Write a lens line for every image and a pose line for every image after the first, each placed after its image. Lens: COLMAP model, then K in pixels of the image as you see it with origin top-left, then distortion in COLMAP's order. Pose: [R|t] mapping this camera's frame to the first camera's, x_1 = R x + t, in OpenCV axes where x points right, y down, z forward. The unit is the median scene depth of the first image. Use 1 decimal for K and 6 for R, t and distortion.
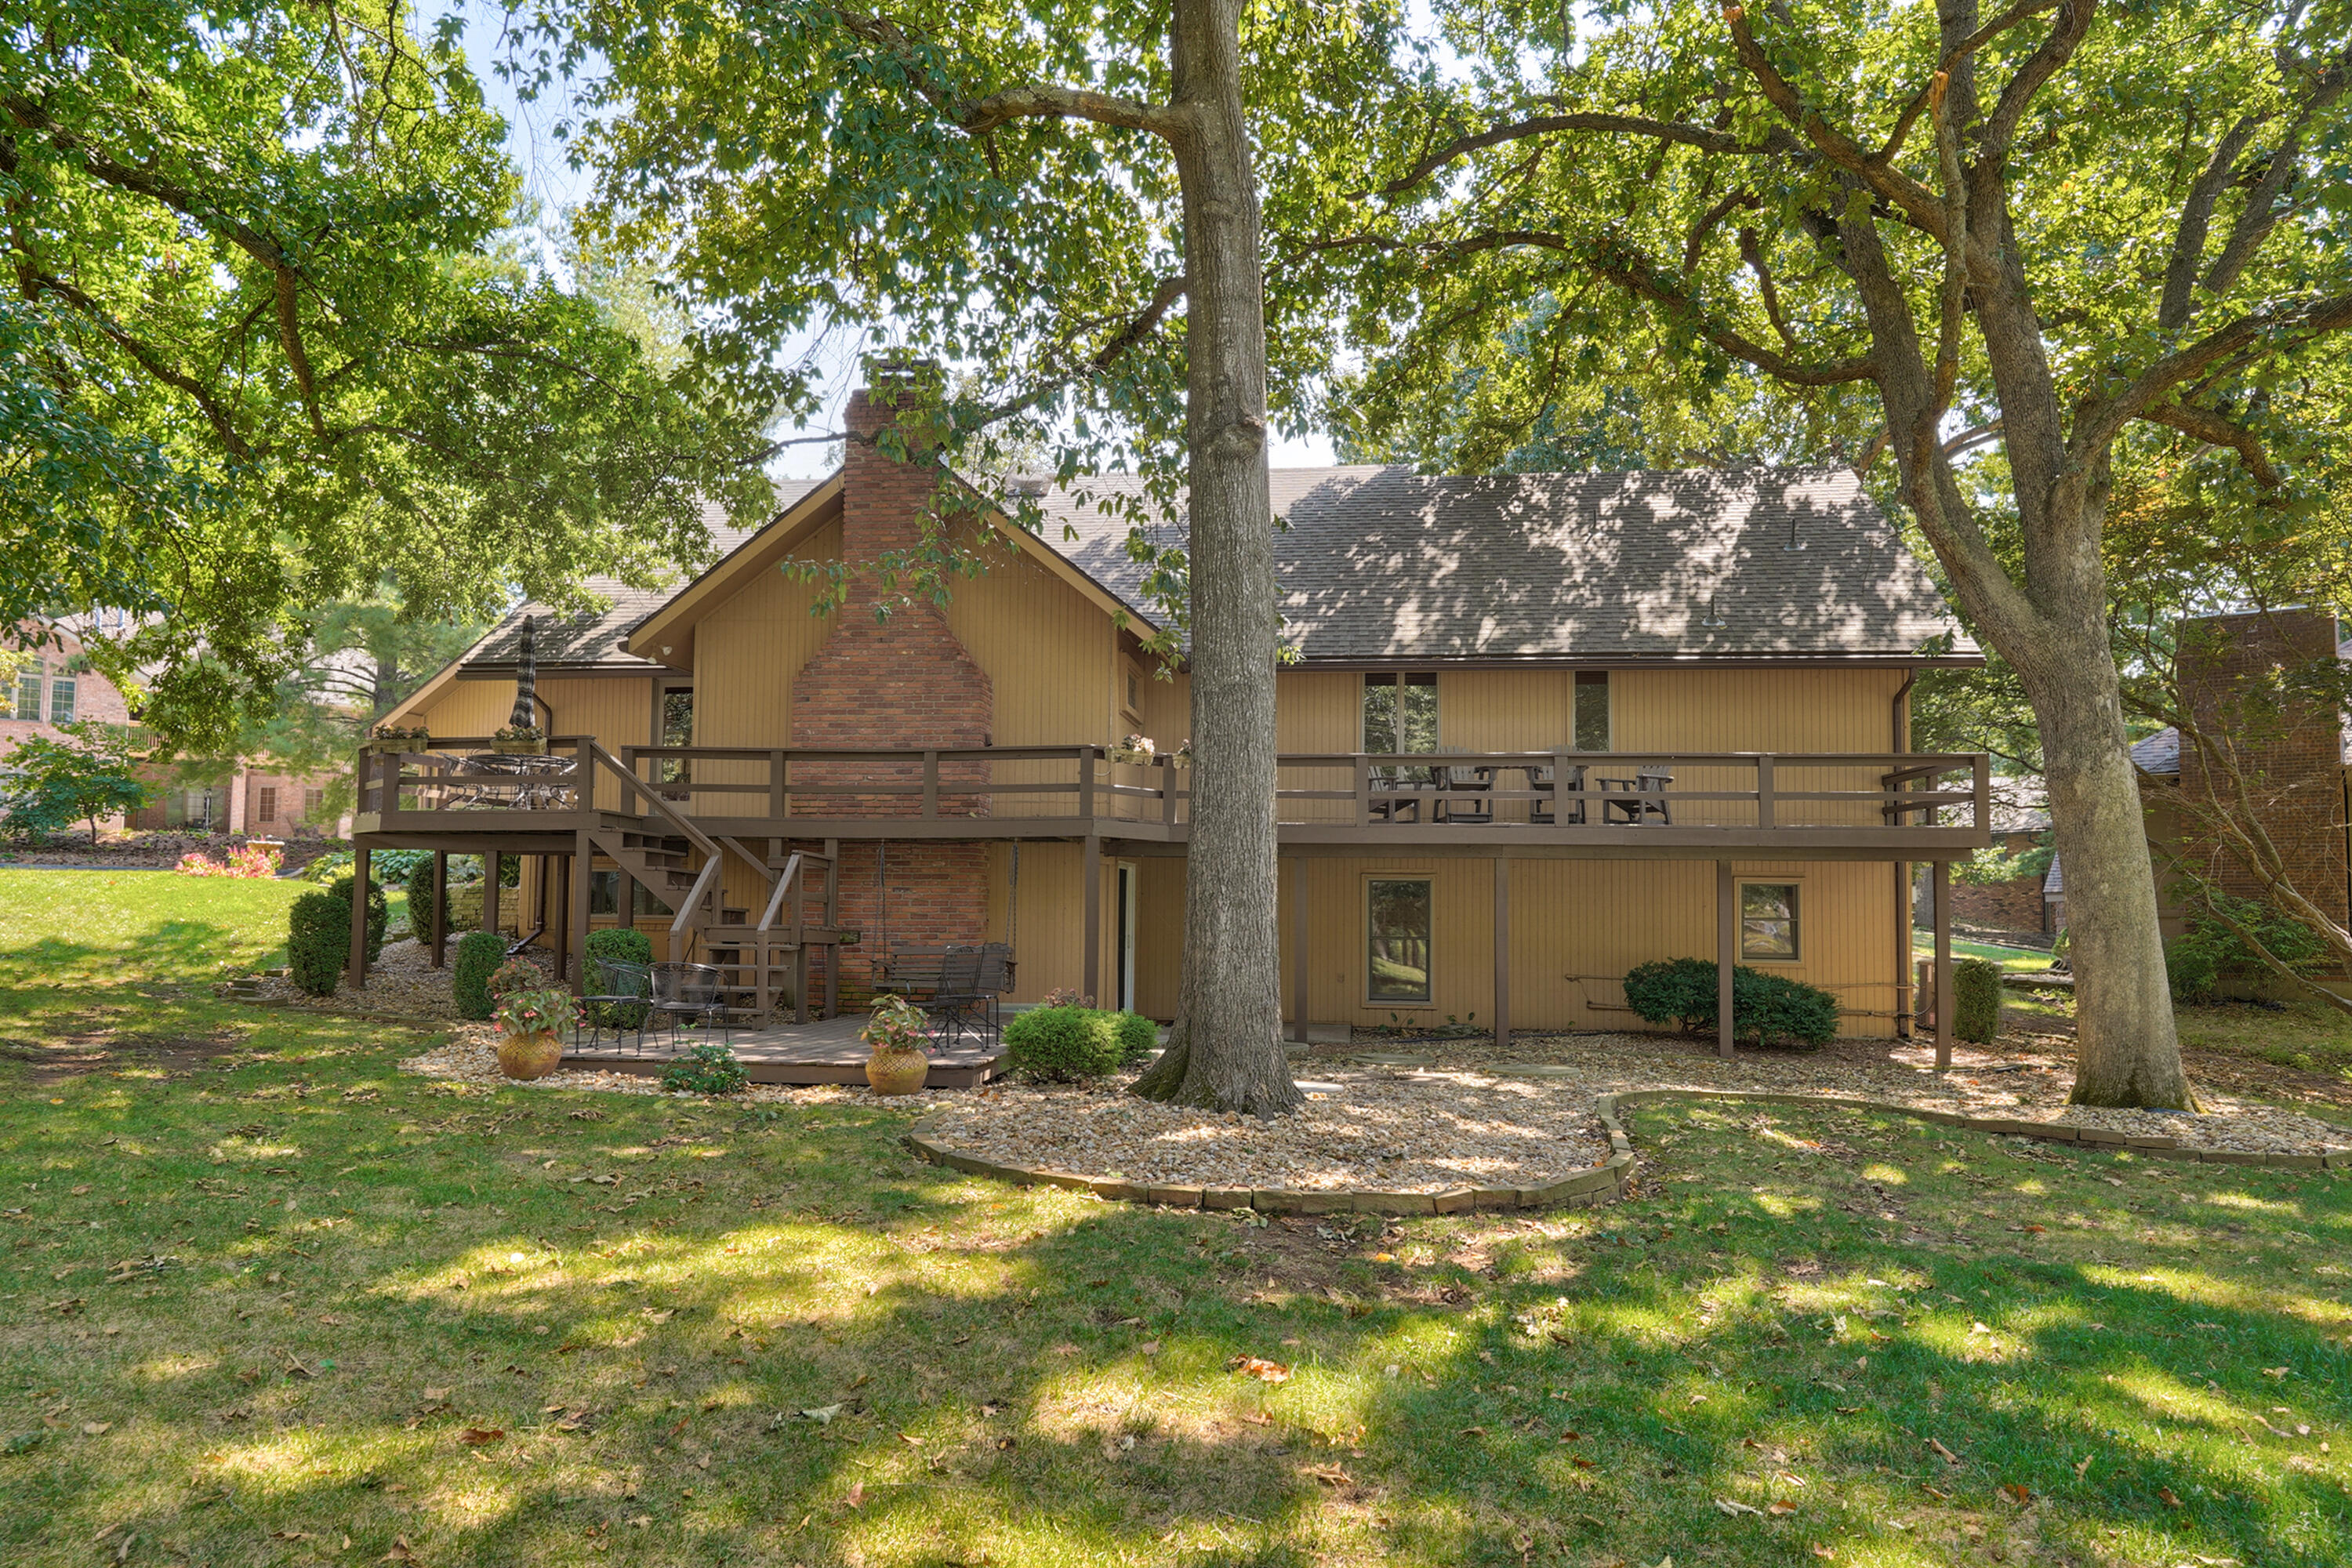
lens RADIAL K [[1537.7, 0, 1176.0], [0, 1537.7, 784.0], [0, 0, 1]] dist [0.004582, 0.000238]
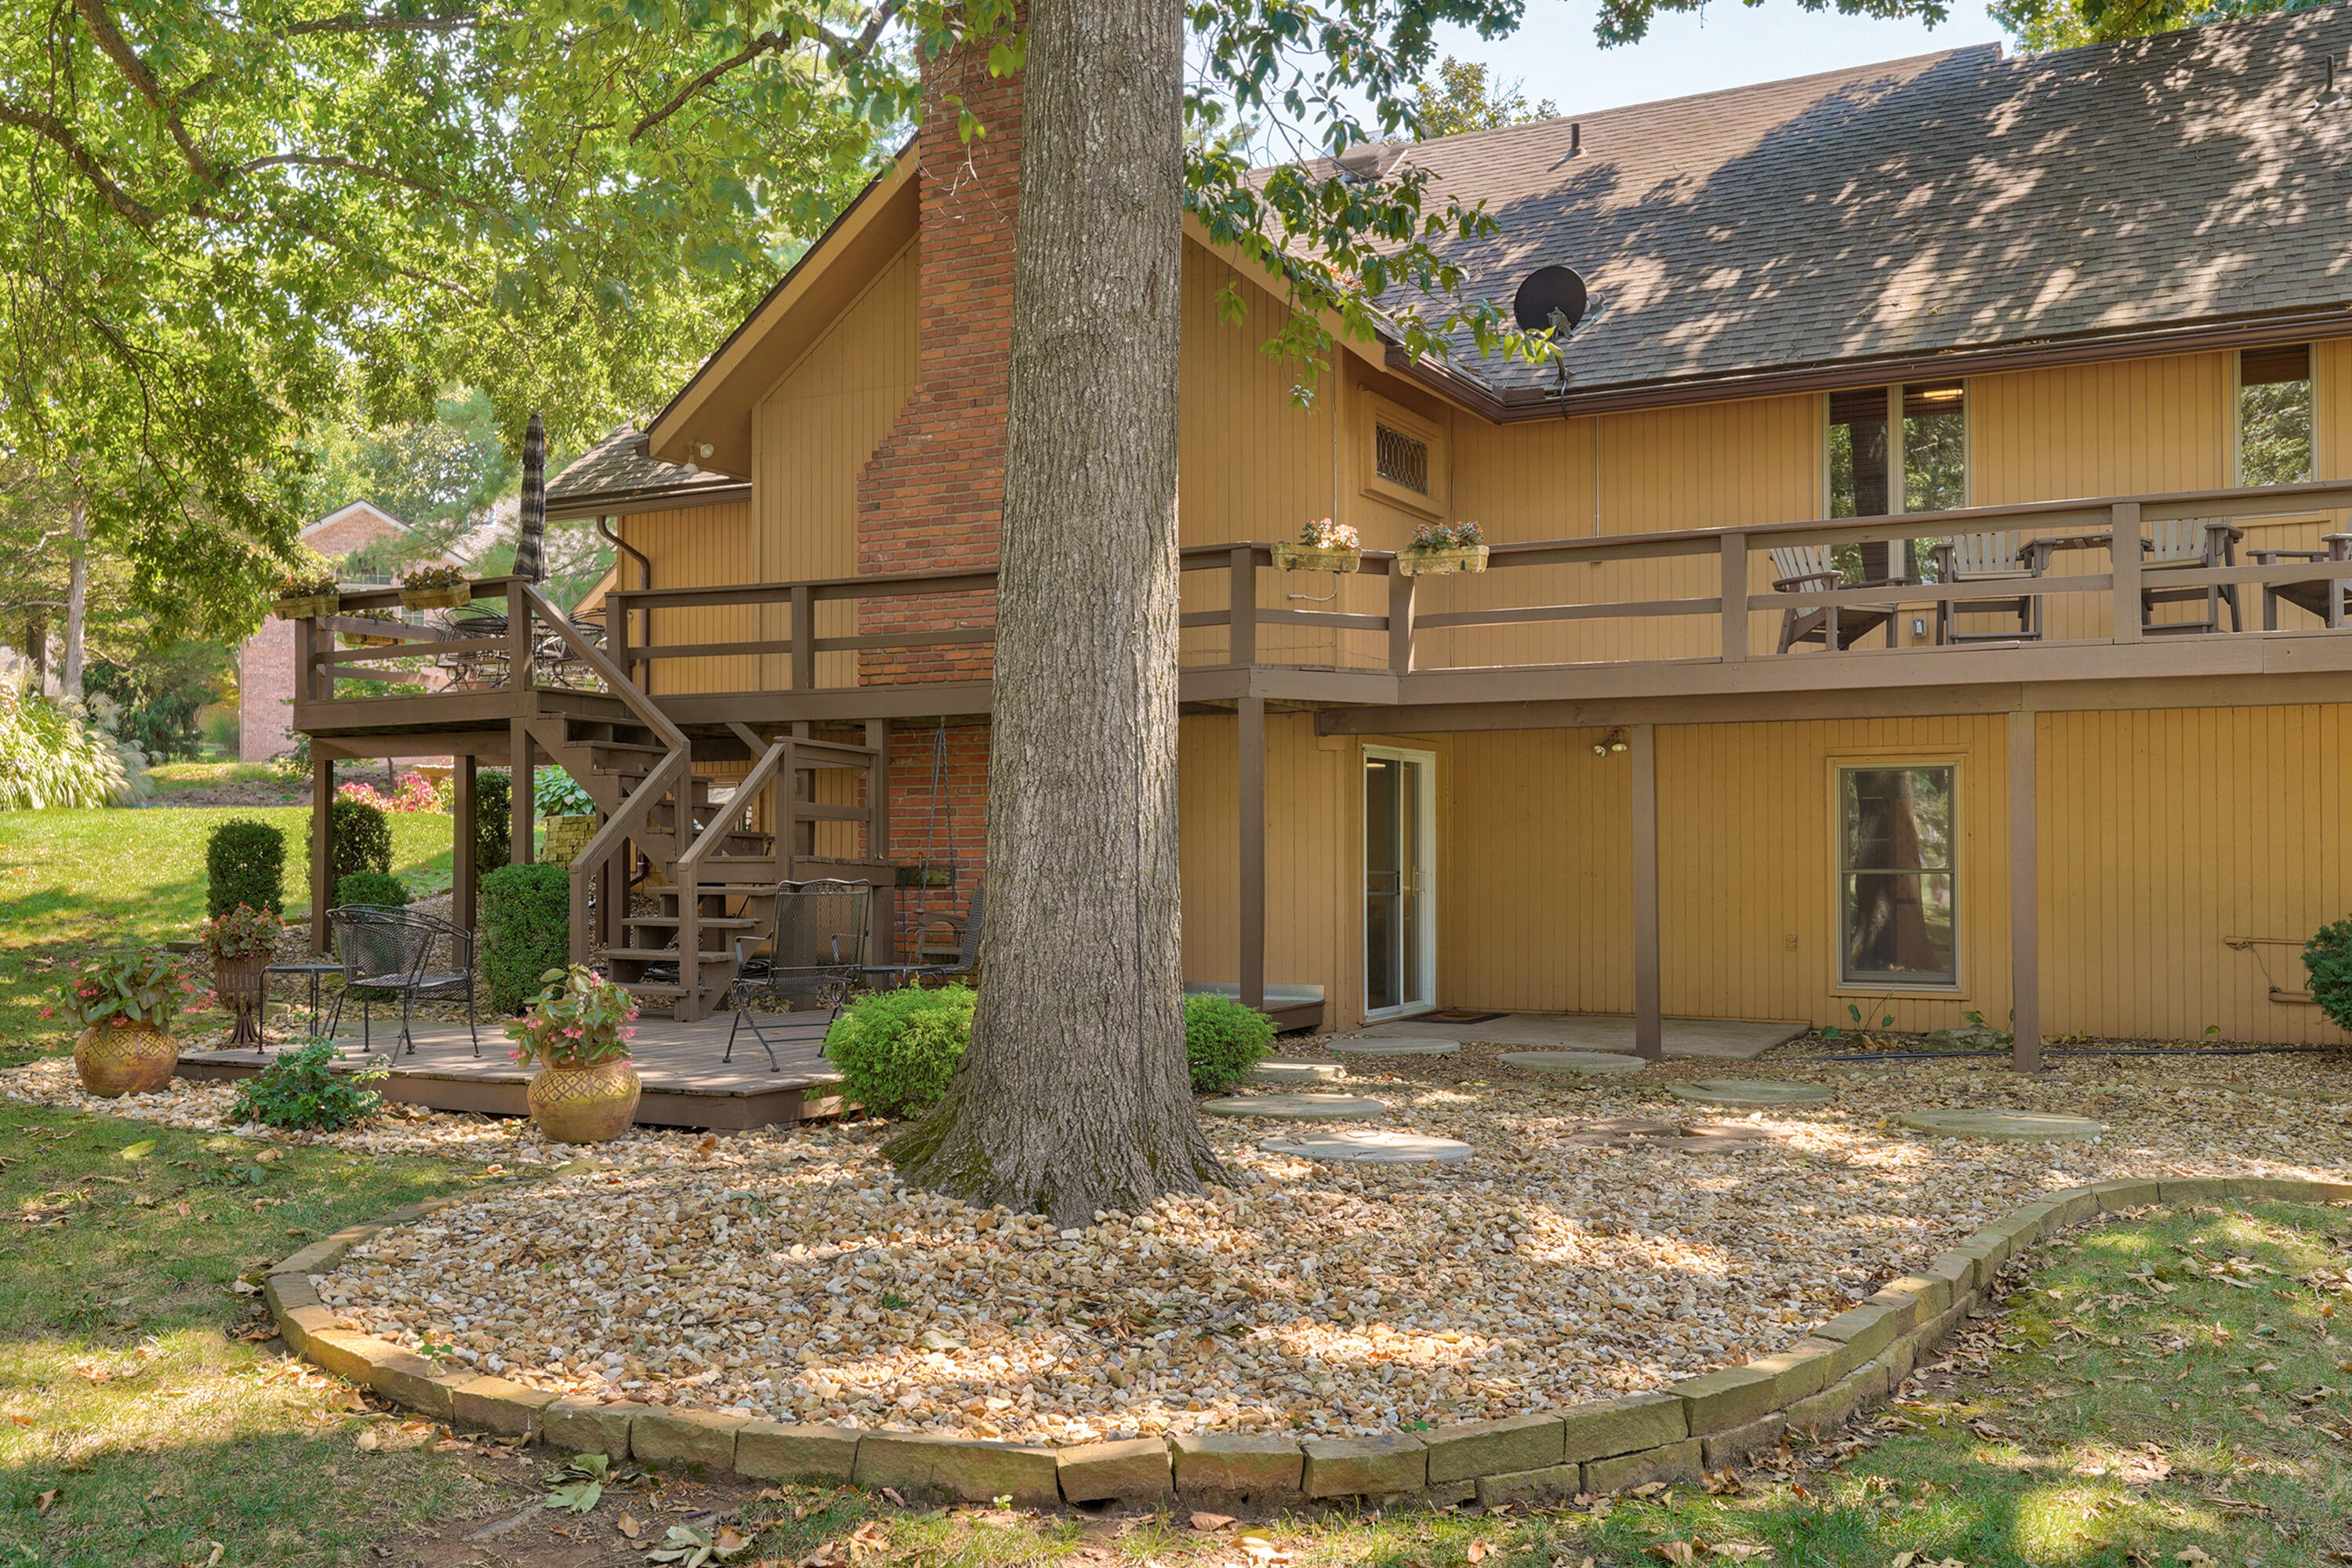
lens RADIAL K [[2072.8, 0, 1176.0], [0, 2072.8, 784.0], [0, 0, 1]] dist [-0.005846, -0.020653]
pose [[0.935575, -0.025487, -0.352207, 0.160886], [0.041685, 0.998389, 0.038481, 0.029119], [0.350659, -0.050684, 0.935131, 0.210550]]
